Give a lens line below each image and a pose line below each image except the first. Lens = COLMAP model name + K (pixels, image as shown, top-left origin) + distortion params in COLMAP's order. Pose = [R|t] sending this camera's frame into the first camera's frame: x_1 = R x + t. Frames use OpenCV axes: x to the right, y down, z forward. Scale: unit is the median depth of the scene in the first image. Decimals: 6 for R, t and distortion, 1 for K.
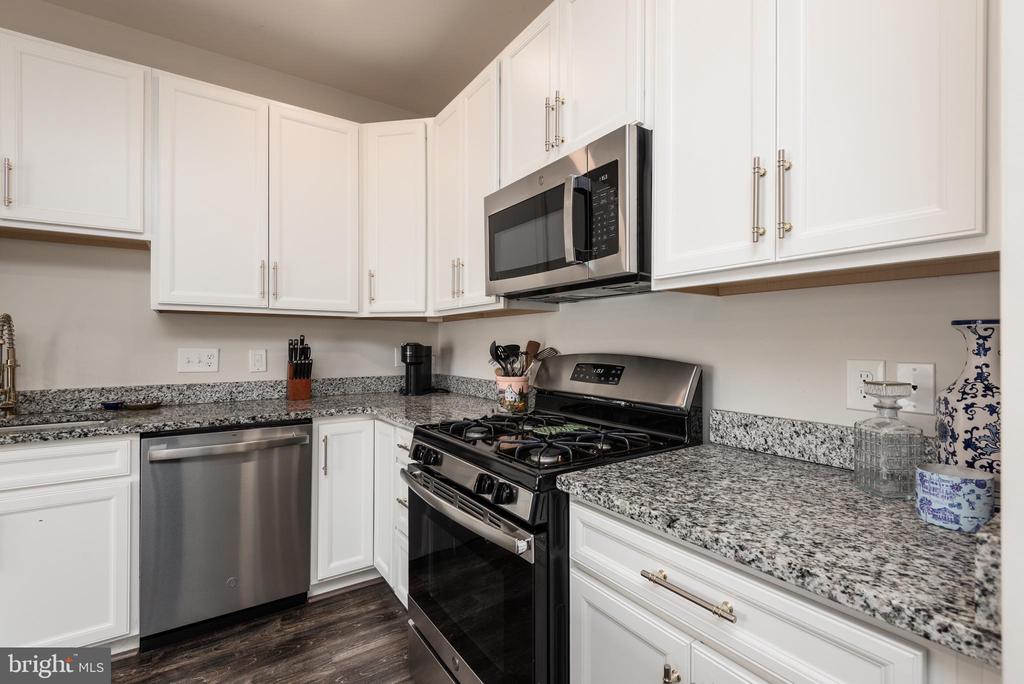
lens RADIAL K [[460.4, 0, 514.3], [0, 460.4, 341.3], [0, 0, 1]] dist [0.032587, -0.018467]
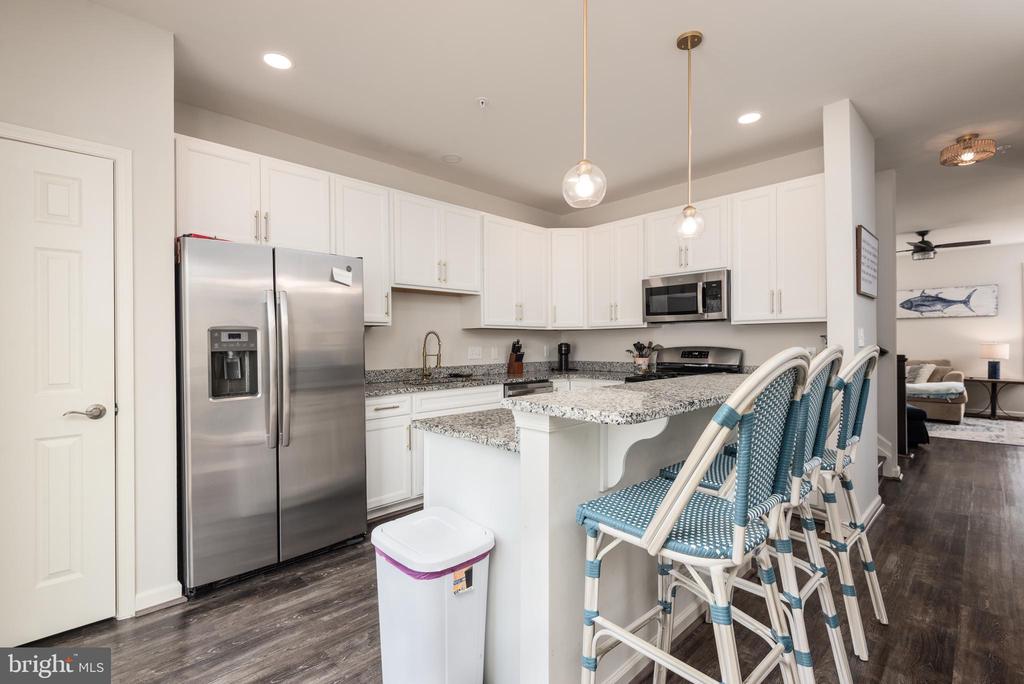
lens RADIAL K [[460.4, 0, 514.3], [0, 460.4, 341.3], [0, 0, 1]] dist [0.032587, -0.018467]
pose [[0.983163, -0.007223, 0.182586, -1.010774], [0.007382, 0.999973, -0.000192, -0.005968], [-0.182579, 0.001537, 0.983190, -1.044351]]
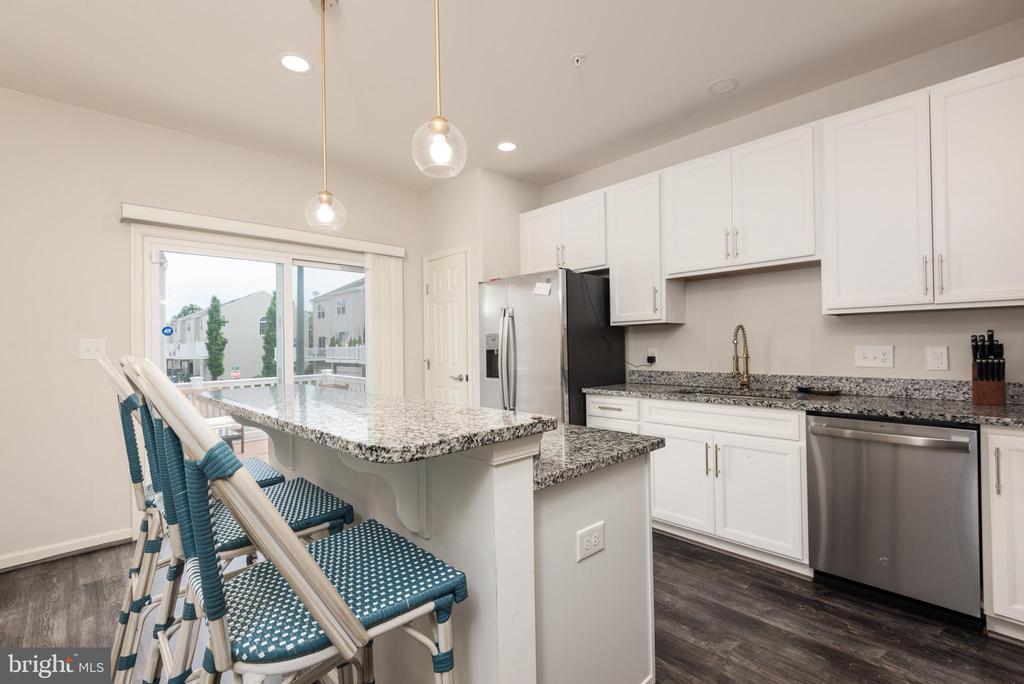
lens RADIAL K [[460.4, 0, 514.3], [0, 460.4, 341.3], [0, 0, 1]] dist [0.032587, -0.018467]
pose [[0.166667, -0.011594, -0.985945, 0.304191], [0.018690, 0.999788, -0.008597, -0.001541], [0.985836, -0.016995, 0.166848, -0.016382]]
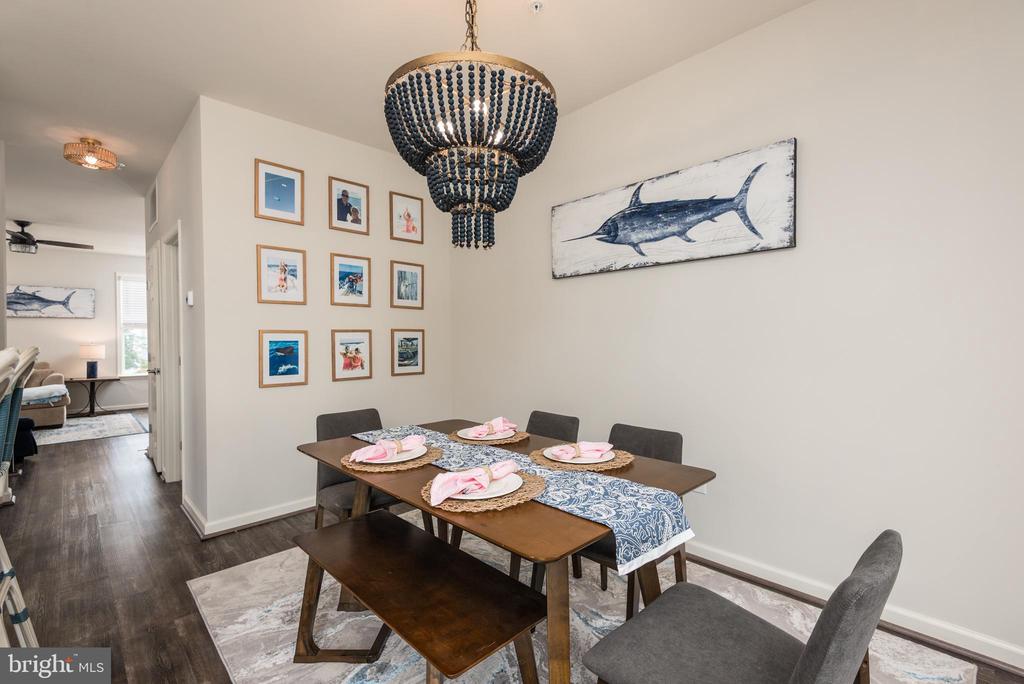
lens RADIAL K [[460.4, 0, 514.3], [0, 460.4, 341.3], [0, 0, 1]] dist [0.032587, -0.018467]
pose [[-0.166662, -0.007075, 0.985989, -1.038140], [0.004289, 0.999960, 0.007901, -0.005097], [-0.986005, 0.005546, -0.166625, -0.920982]]
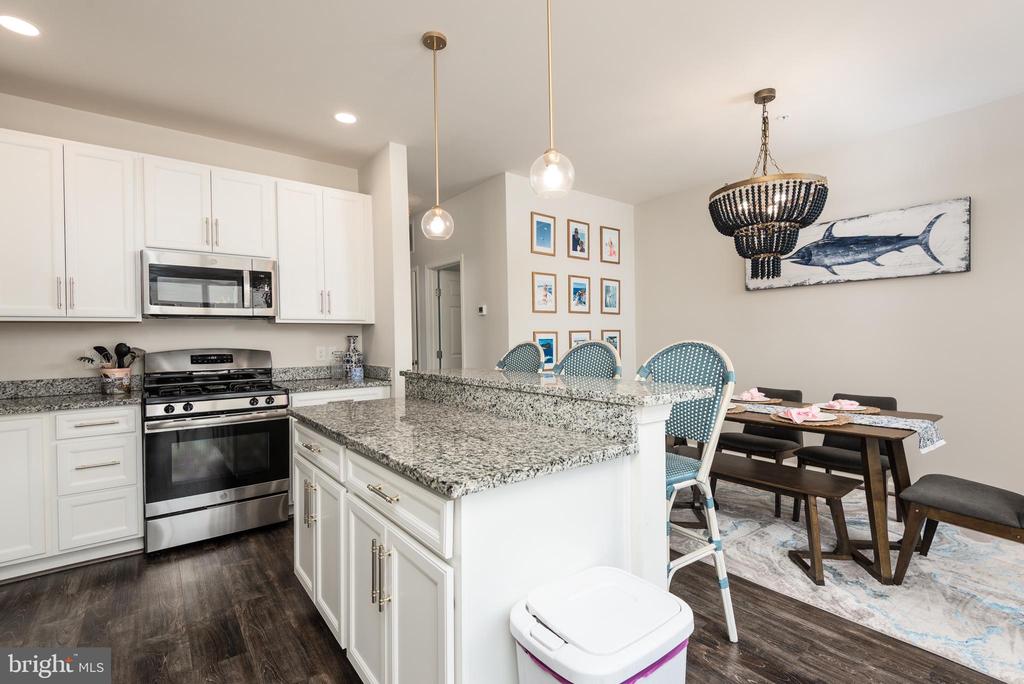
lens RADIAL K [[462.4, 0, 514.3], [0, 462.4, 338.5], [0, 0, 1]] dist [0.034476, -0.023368]
pose [[-0.067664, 0.000606, 0.997708, -1.543497], [0.010823, 0.999941, 0.000127, -0.002363], [-0.997649, 0.010806, -0.067666, -0.114873]]
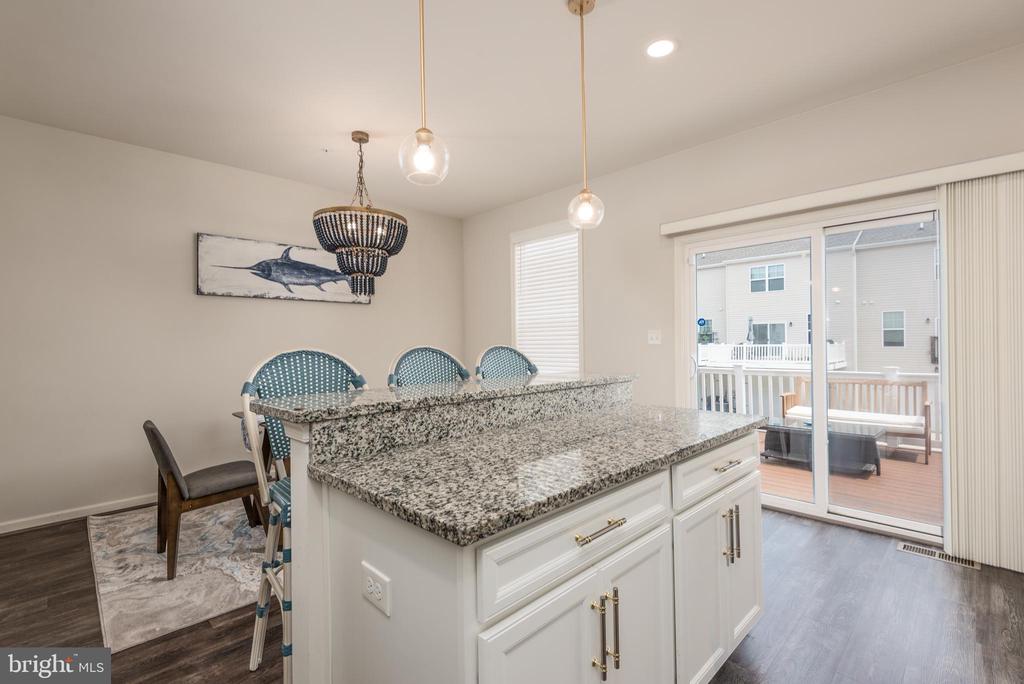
lens RADIAL K [[460.4, 0, 514.3], [0, 460.4, 341.3], [0, 0, 1]] dist [0.032587, -0.018467]
pose [[-0.982050, 0.012209, -0.188227, -0.374972], [0.013555, 0.999891, -0.005868, 0.005612], [0.188135, -0.008314, -0.982108, 0.726392]]
